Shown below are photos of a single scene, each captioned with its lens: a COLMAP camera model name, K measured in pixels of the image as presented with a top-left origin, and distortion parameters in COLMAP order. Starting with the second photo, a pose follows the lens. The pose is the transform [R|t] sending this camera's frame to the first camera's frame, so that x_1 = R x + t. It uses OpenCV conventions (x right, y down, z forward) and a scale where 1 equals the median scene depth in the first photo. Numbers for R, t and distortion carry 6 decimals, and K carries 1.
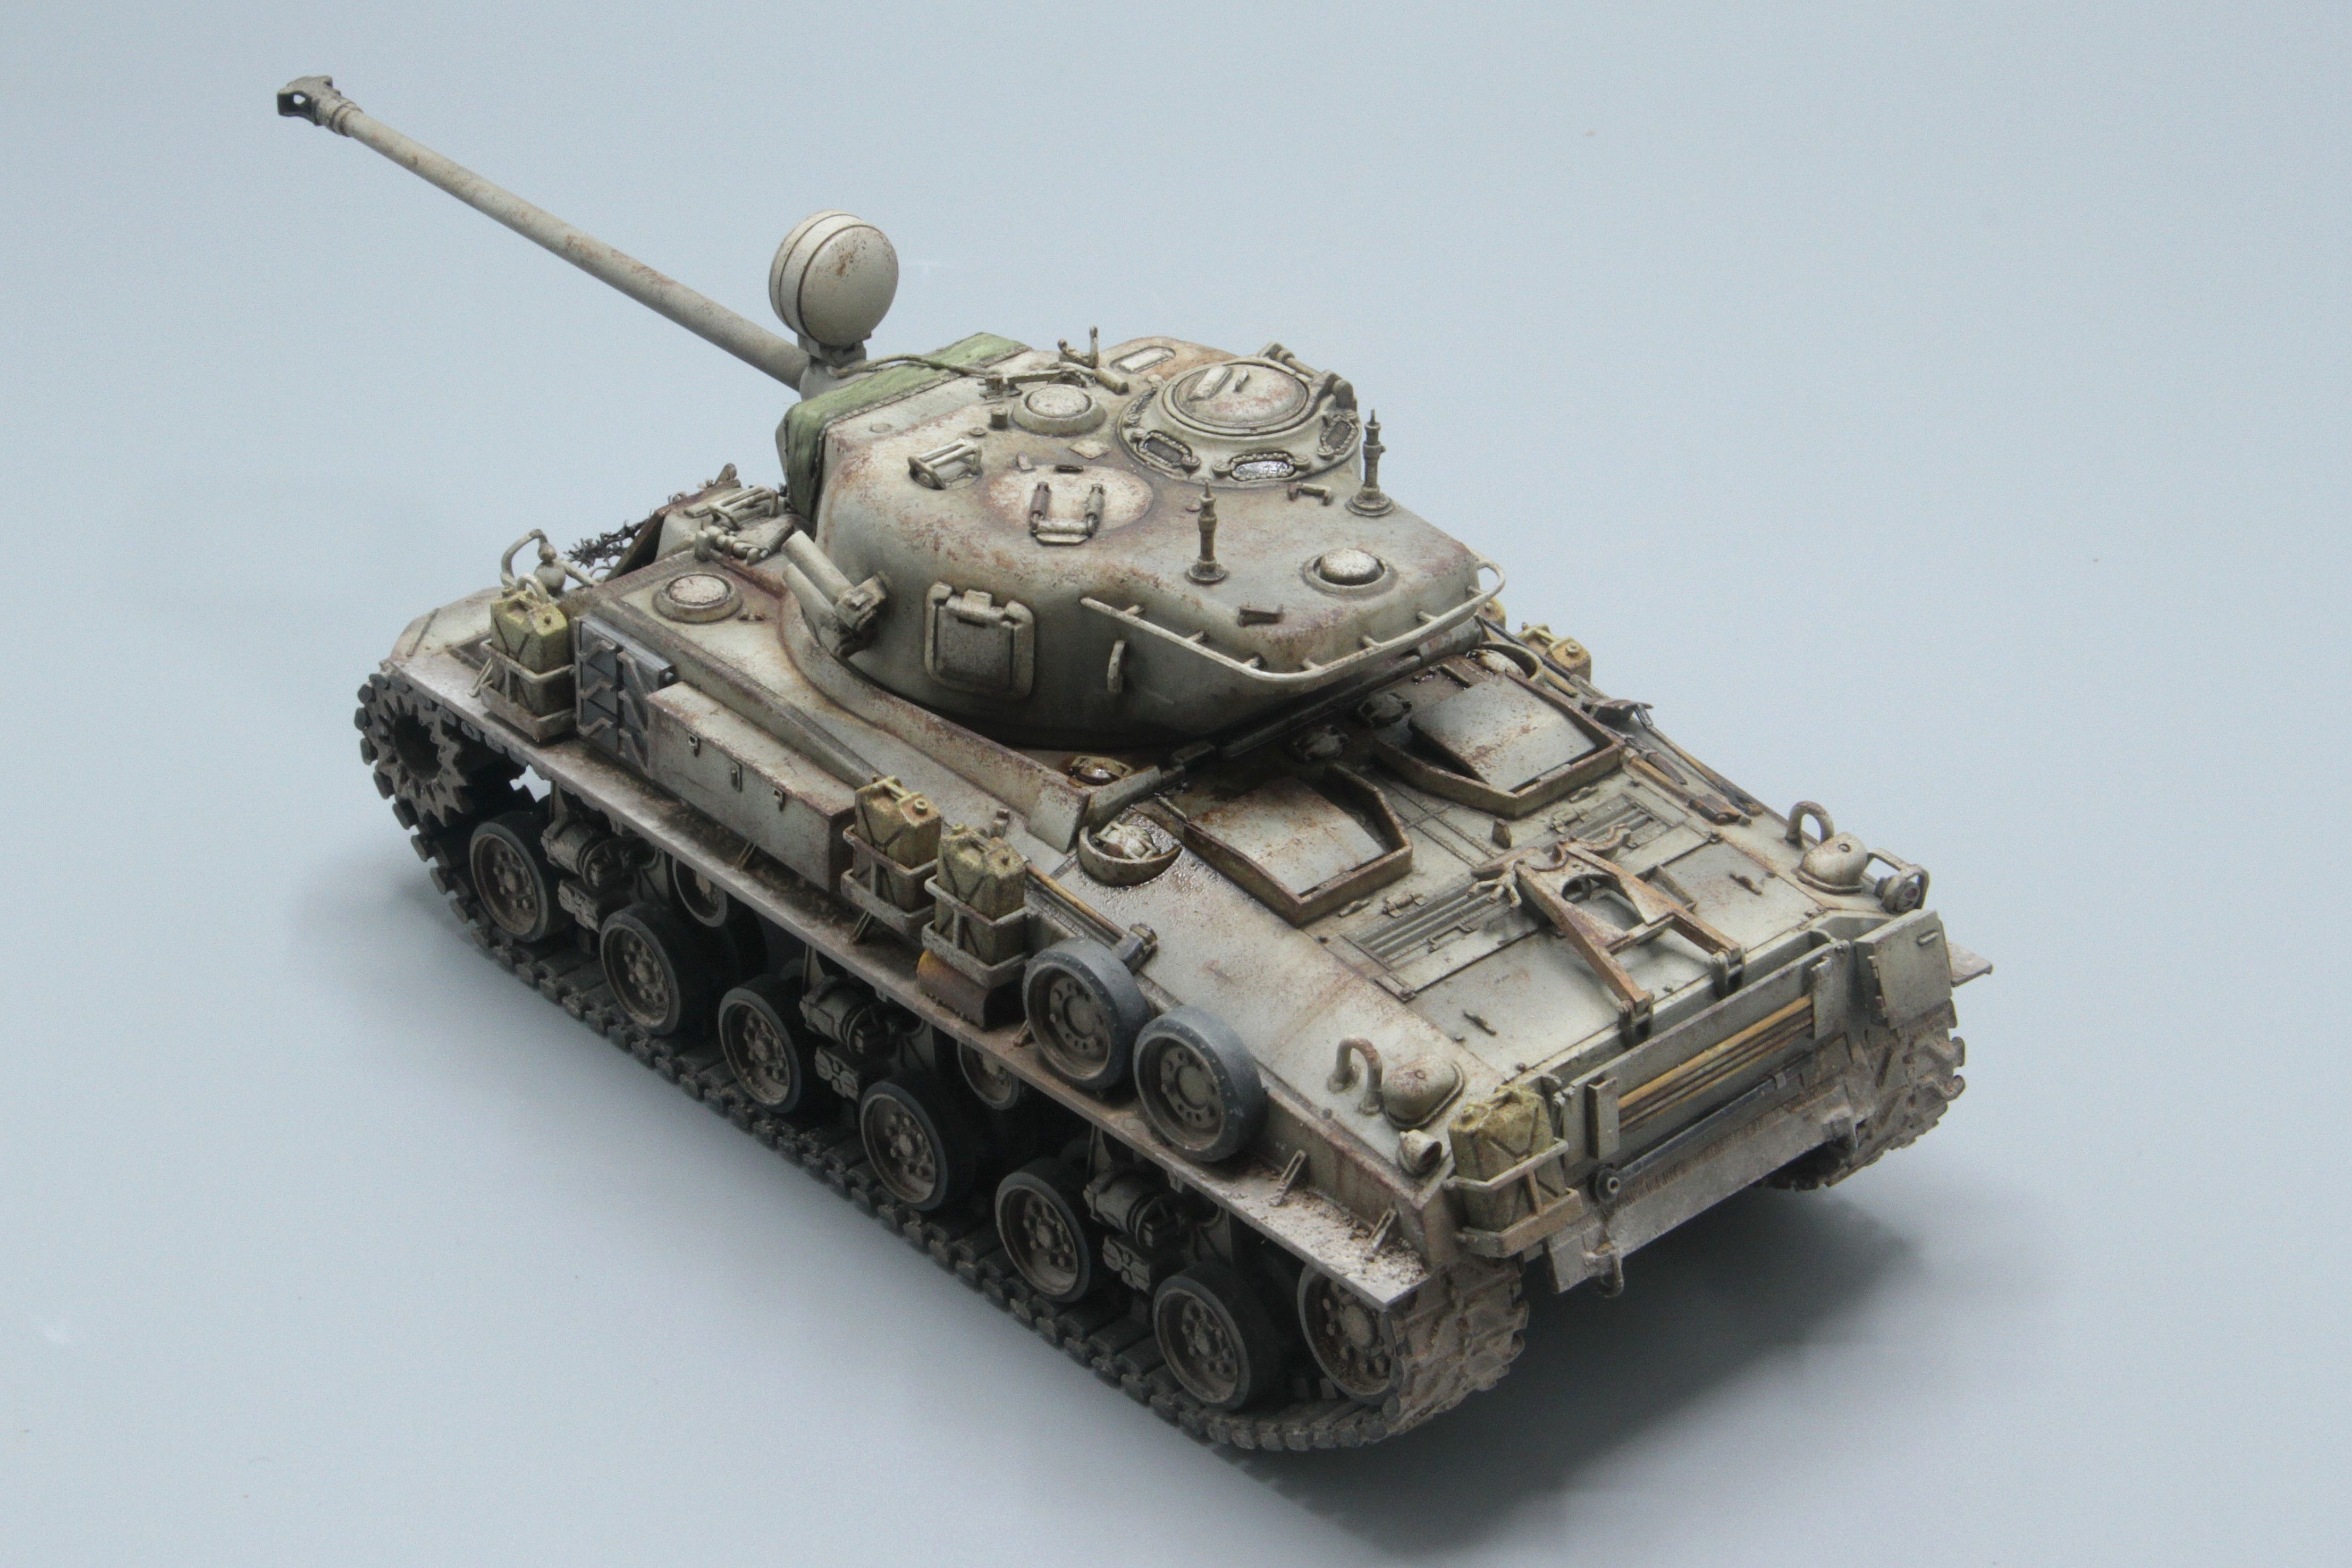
lens RADIAL K [[5192.6, 0, 1055.4], [0, 5192.6, 788.8], [0, 0, 1]] dist [0.323552, 0.000000]
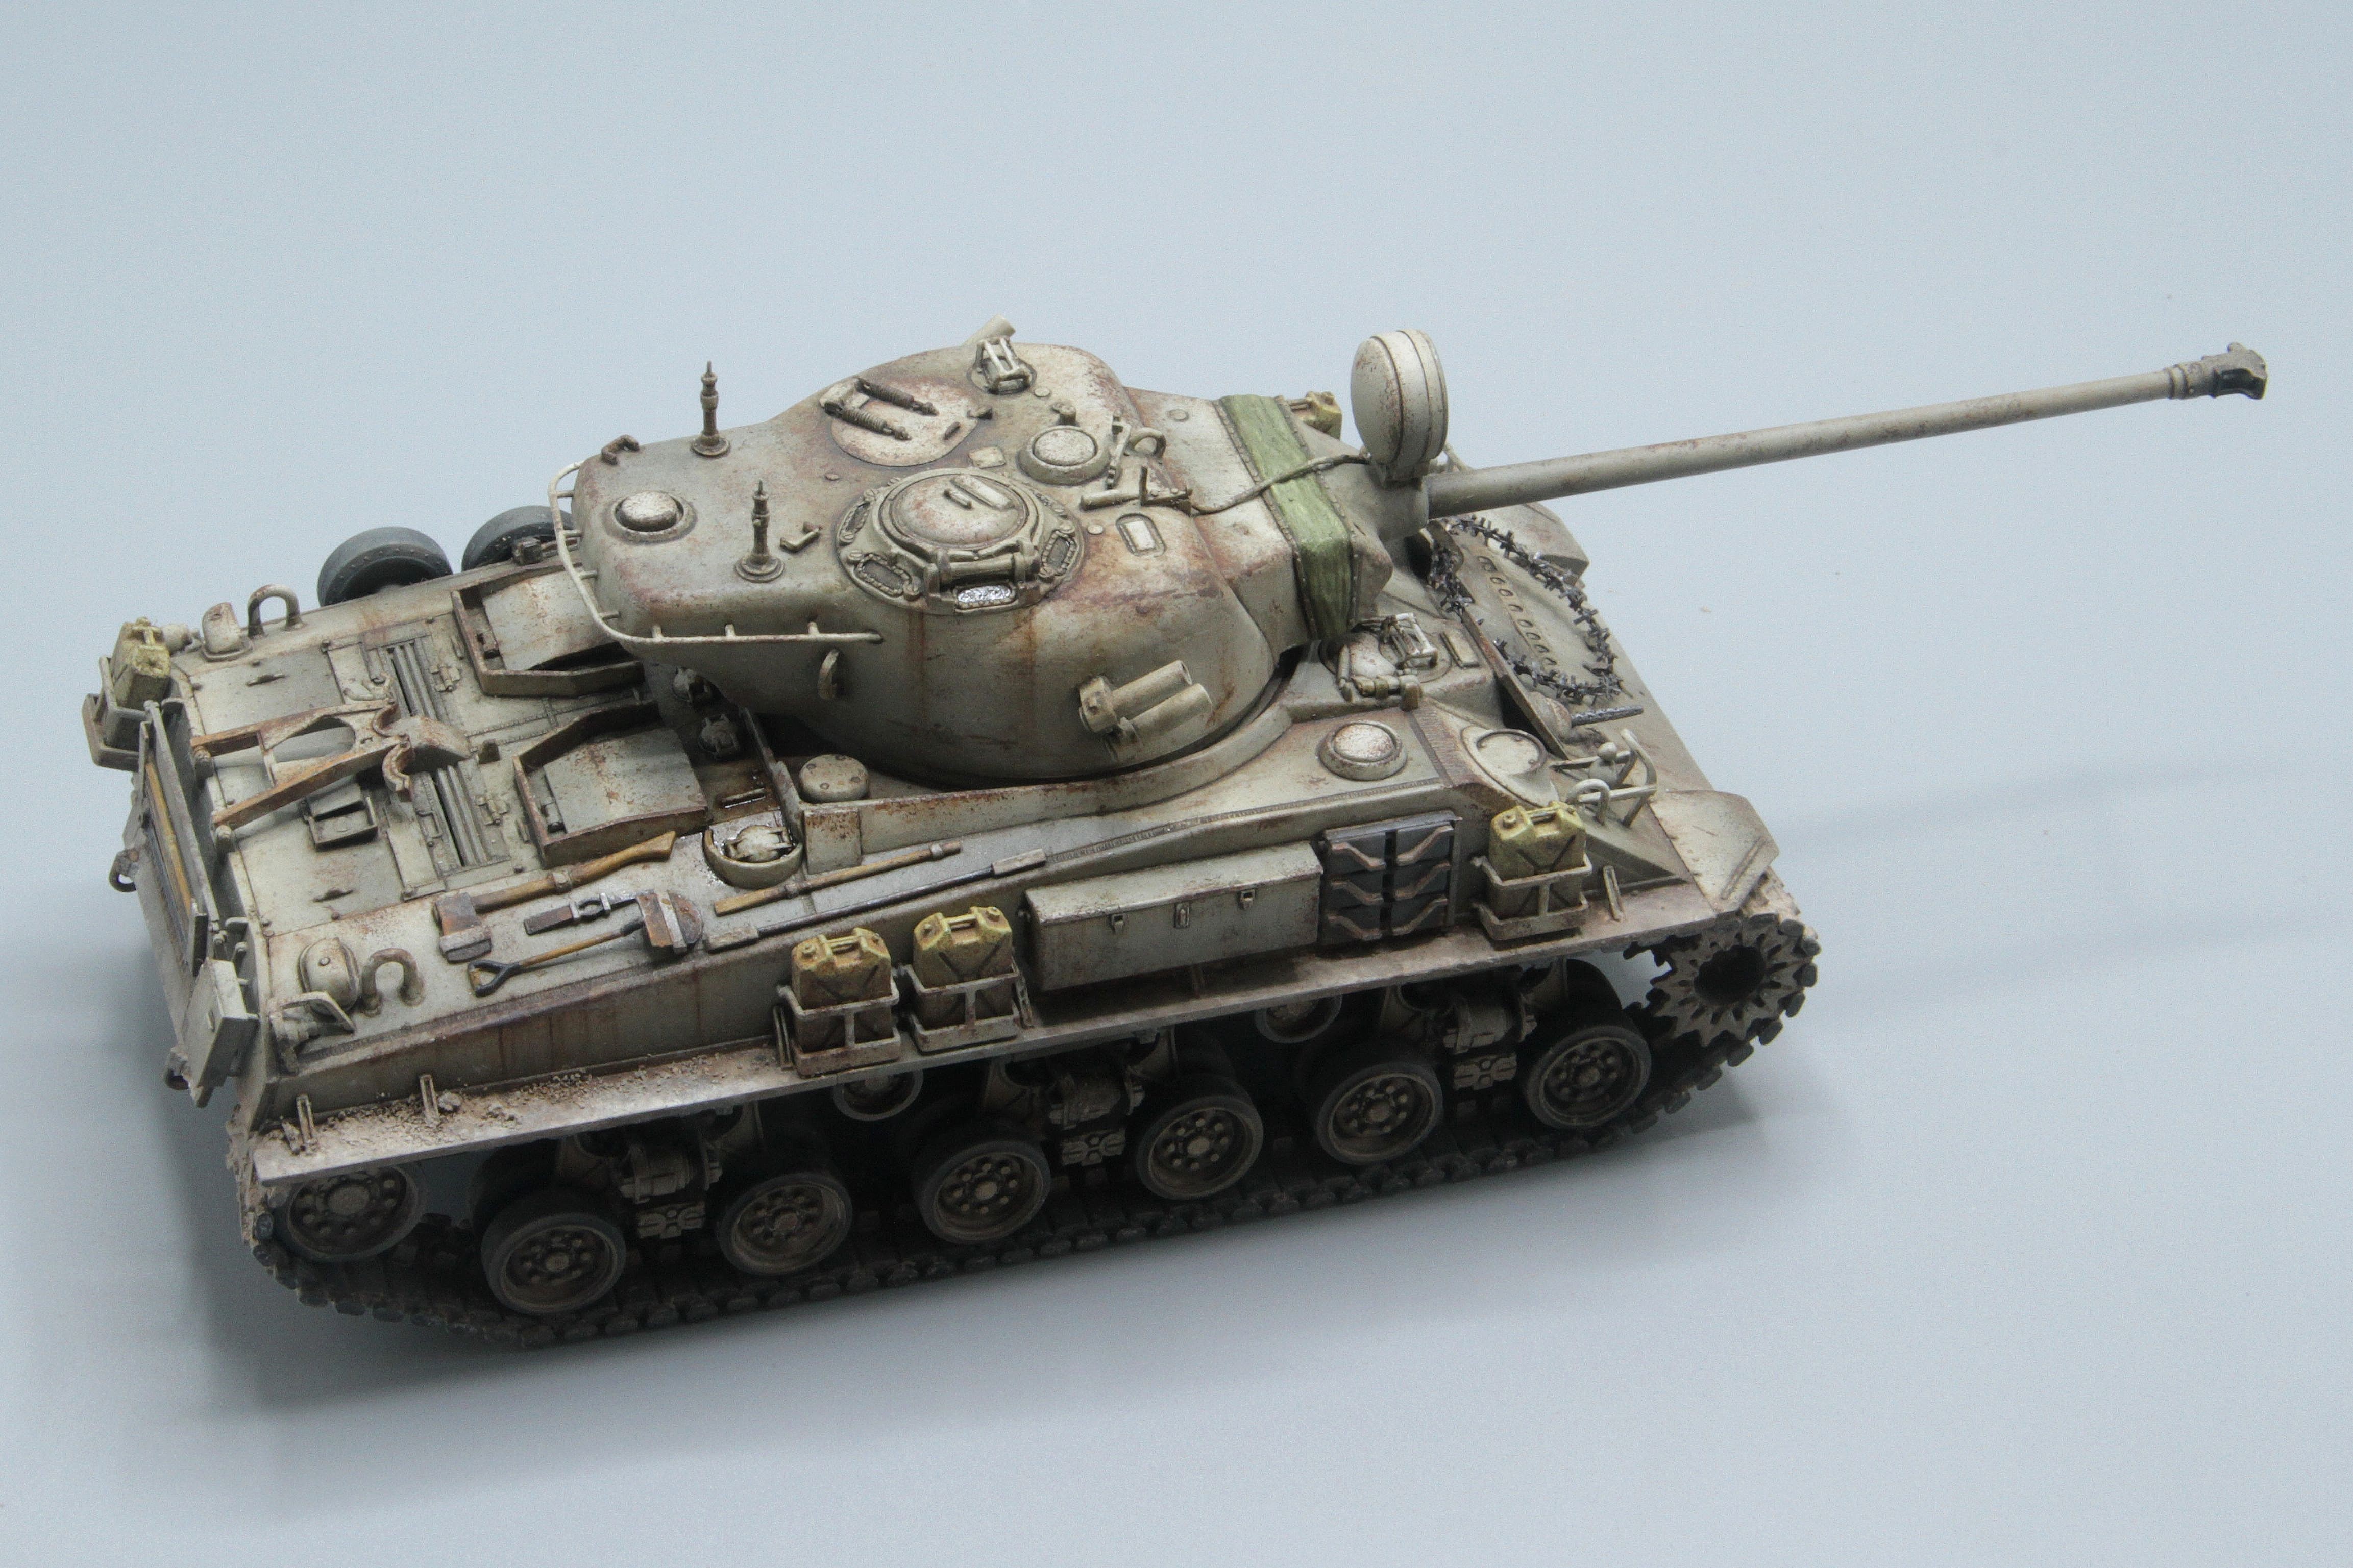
lens RADIAL K [[5174.4, 0, 1235.9], [0, 5174.4, 753.2], [0, 0, 1]] dist [0.285594, 0.000000]
pose [[-0.392598, 0.544631, -0.741110, 0.786858], [-0.519376, 0.533731, 0.667367, -0.752085], [0.759023, 0.646922, 0.073327, 1.023071]]
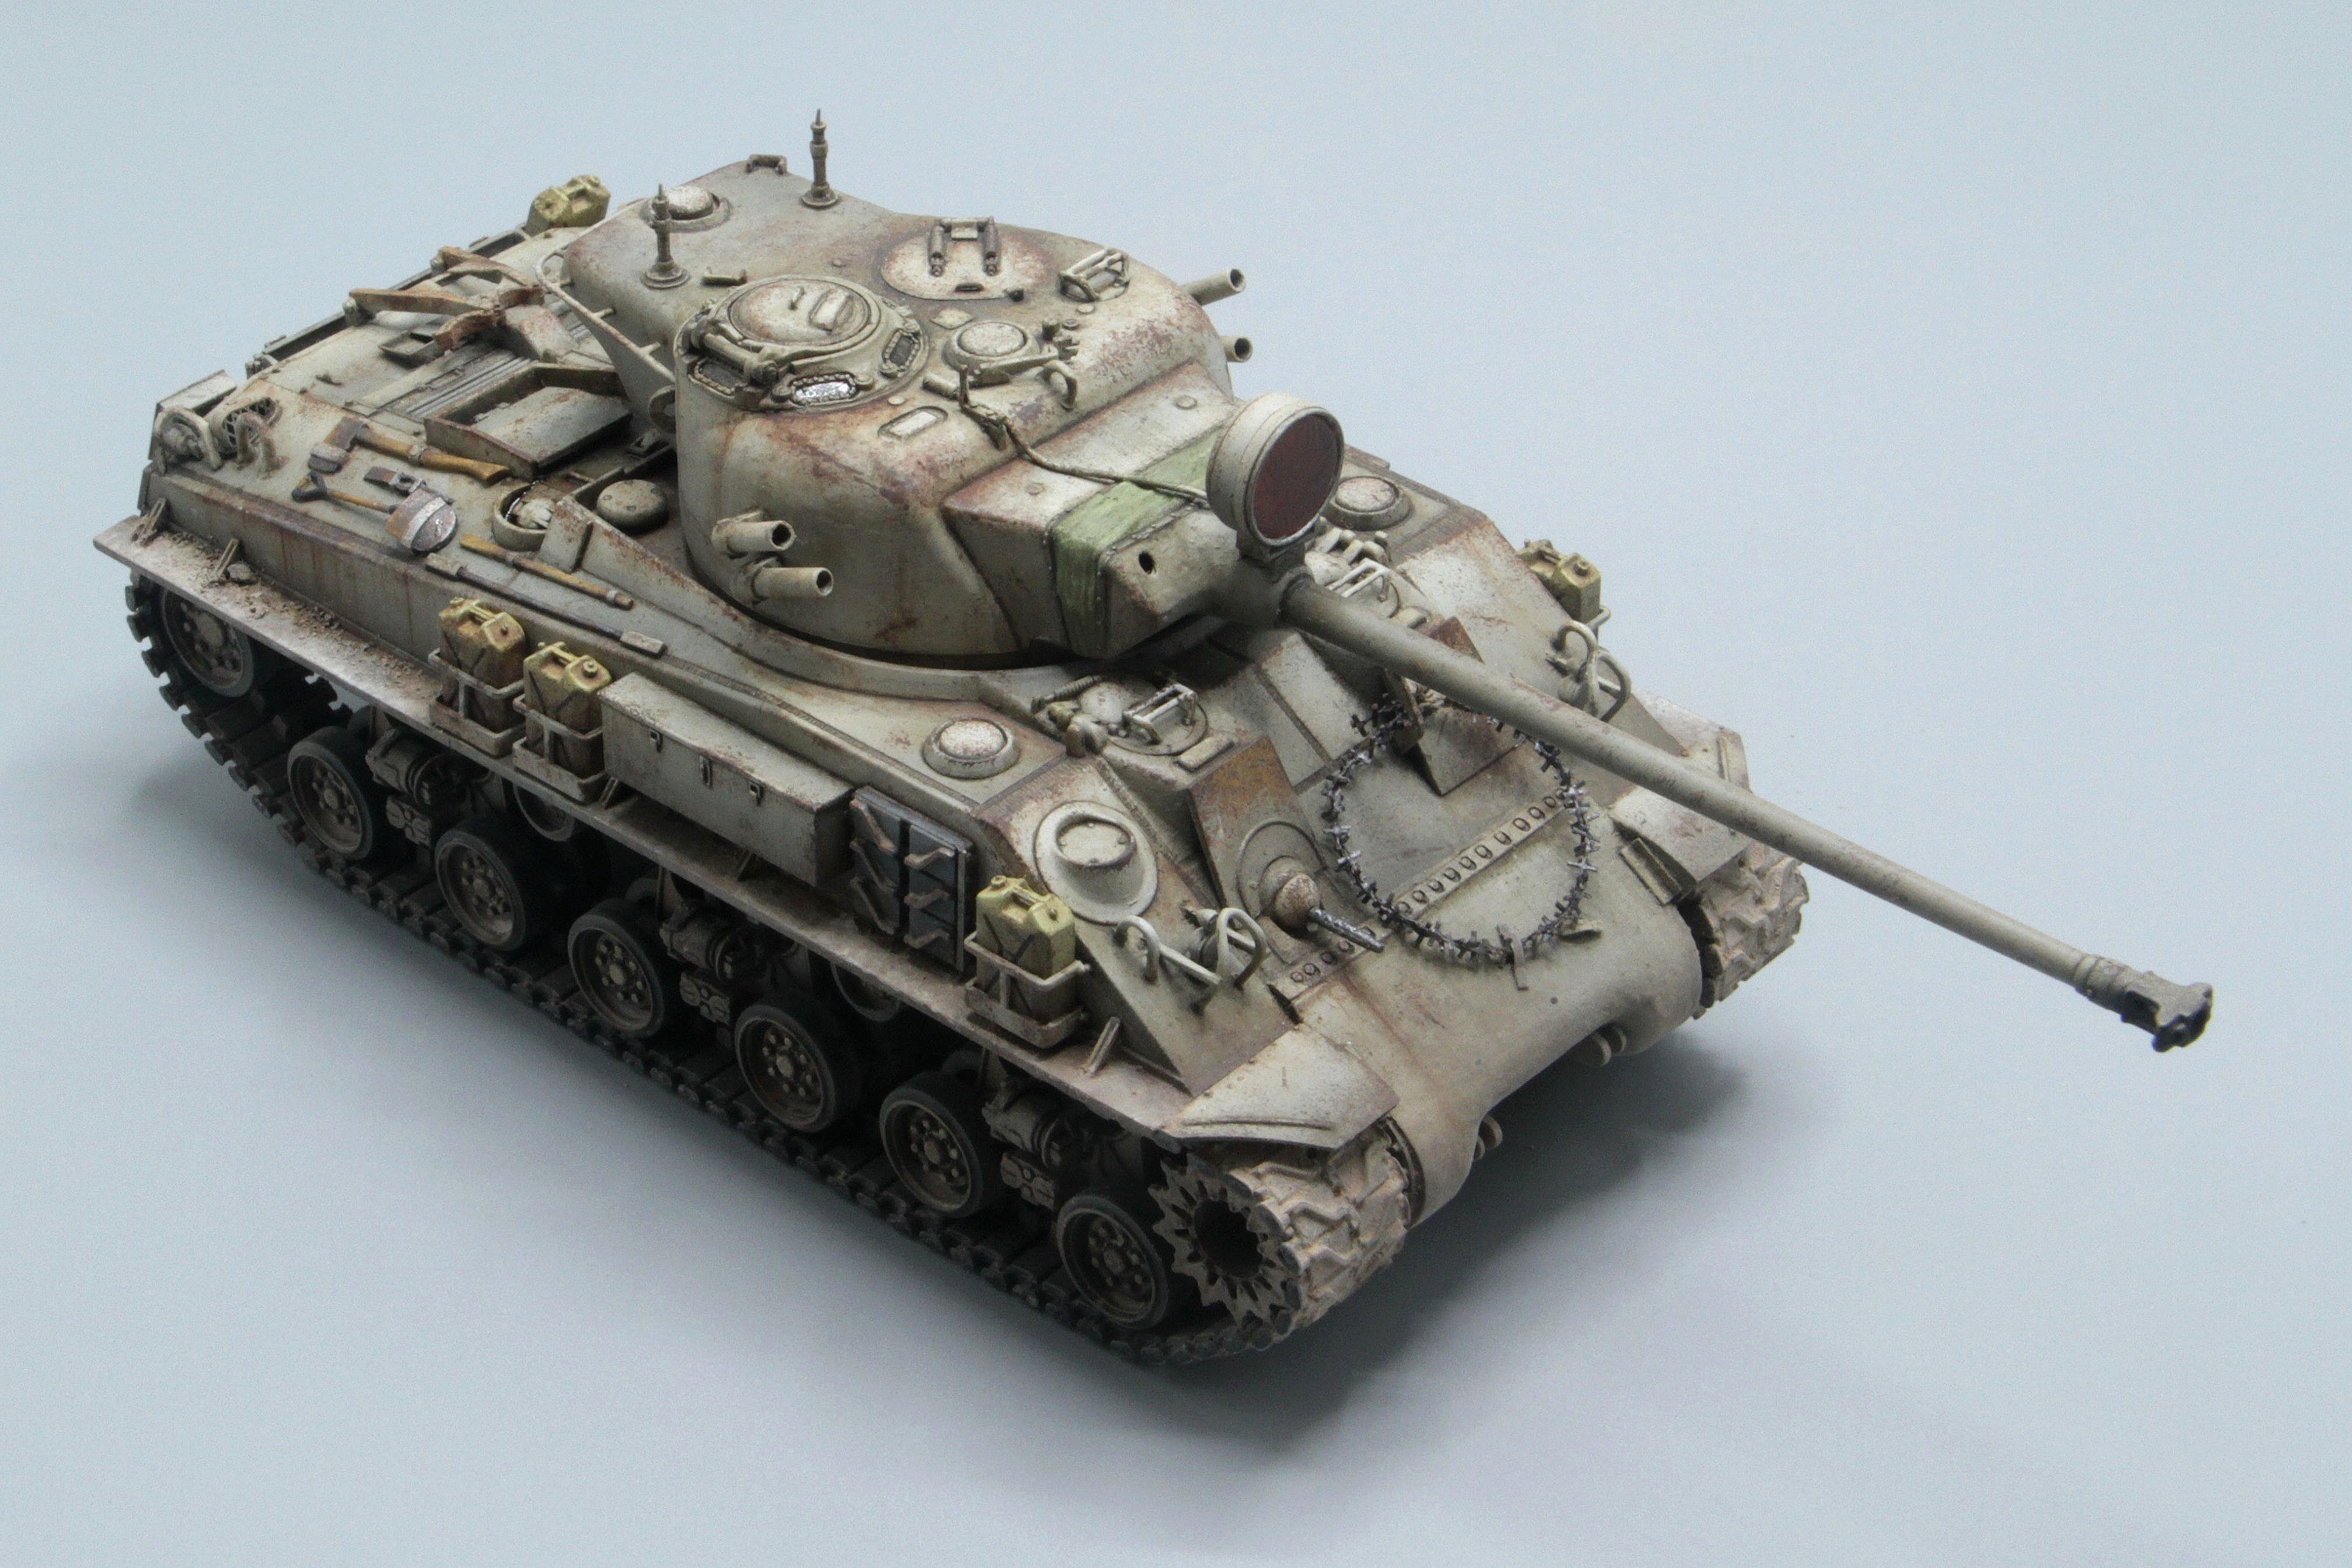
lens RADIAL K [[5108.6, 0, 1131.4], [0, 5108.6, 741.0], [0, 0, 1]] dist [0.215721, 0.000000]
pose [[-0.993025, 0.067338, -0.096783, 0.073065], [-0.060988, 0.409147, 0.910428, -0.927314], [0.100905, 0.909980, -0.402186, 1.493915]]
